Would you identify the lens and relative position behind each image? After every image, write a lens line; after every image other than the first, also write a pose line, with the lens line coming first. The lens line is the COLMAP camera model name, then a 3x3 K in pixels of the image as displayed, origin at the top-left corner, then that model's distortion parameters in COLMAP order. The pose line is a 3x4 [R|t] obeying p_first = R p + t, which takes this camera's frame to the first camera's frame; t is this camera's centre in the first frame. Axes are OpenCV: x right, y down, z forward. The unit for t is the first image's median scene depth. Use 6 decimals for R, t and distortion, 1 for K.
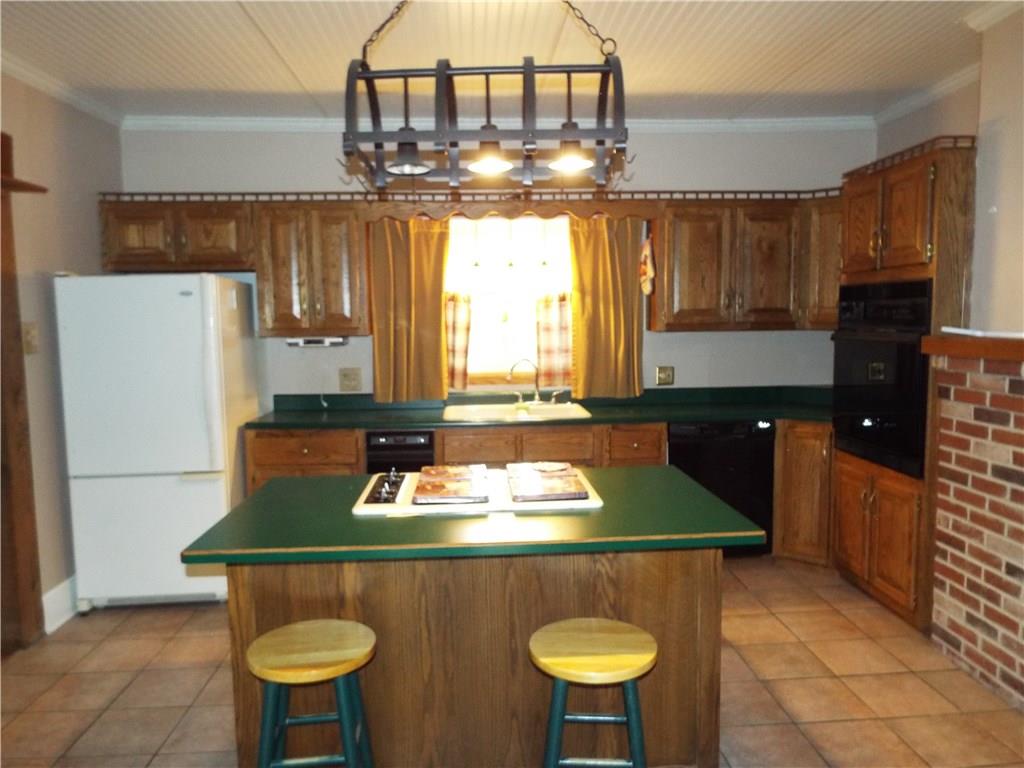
lens RADIAL K [[742.4, 0, 512.0], [0, 742.4, 384.0], [0, 0, 1]] dist [-0.015109, 0.005140]
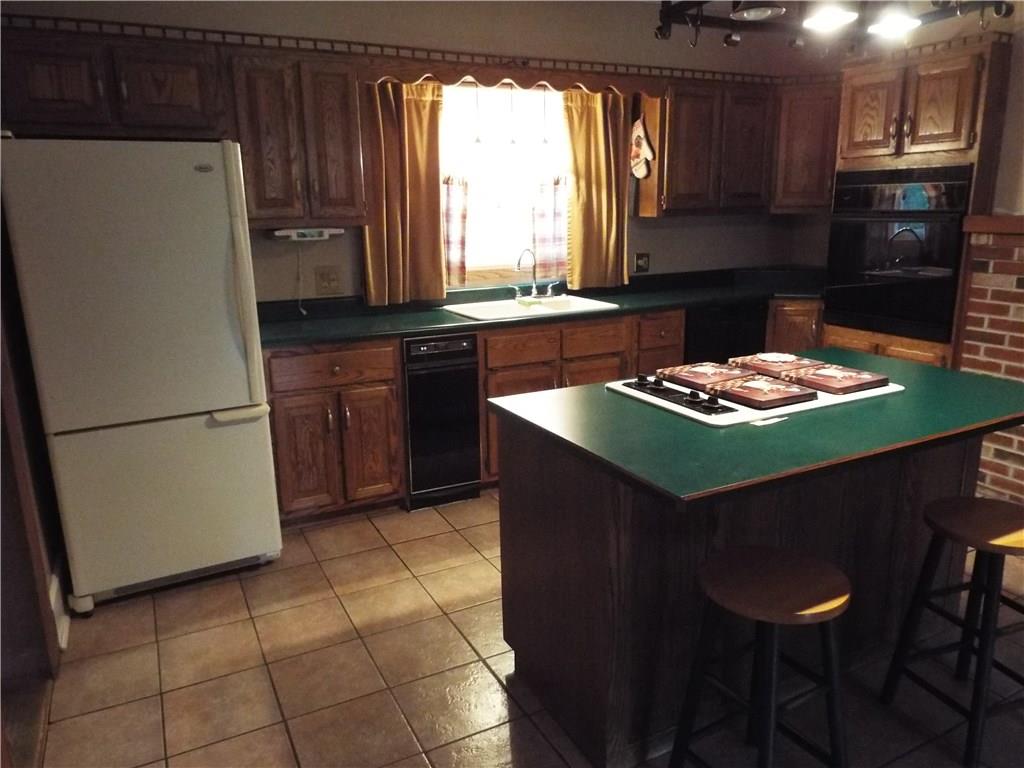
lens RADIAL K [[742.4, 0, 512.0], [0, 742.4, 384.0], [0, 0, 1]] dist [-0.015109, 0.005140]
pose [[0.915427, -0.098680, 0.390200, -0.382289], [0.042654, 0.987804, 0.149743, -0.007236], [-0.400218, -0.120435, 0.908472, 0.156567]]
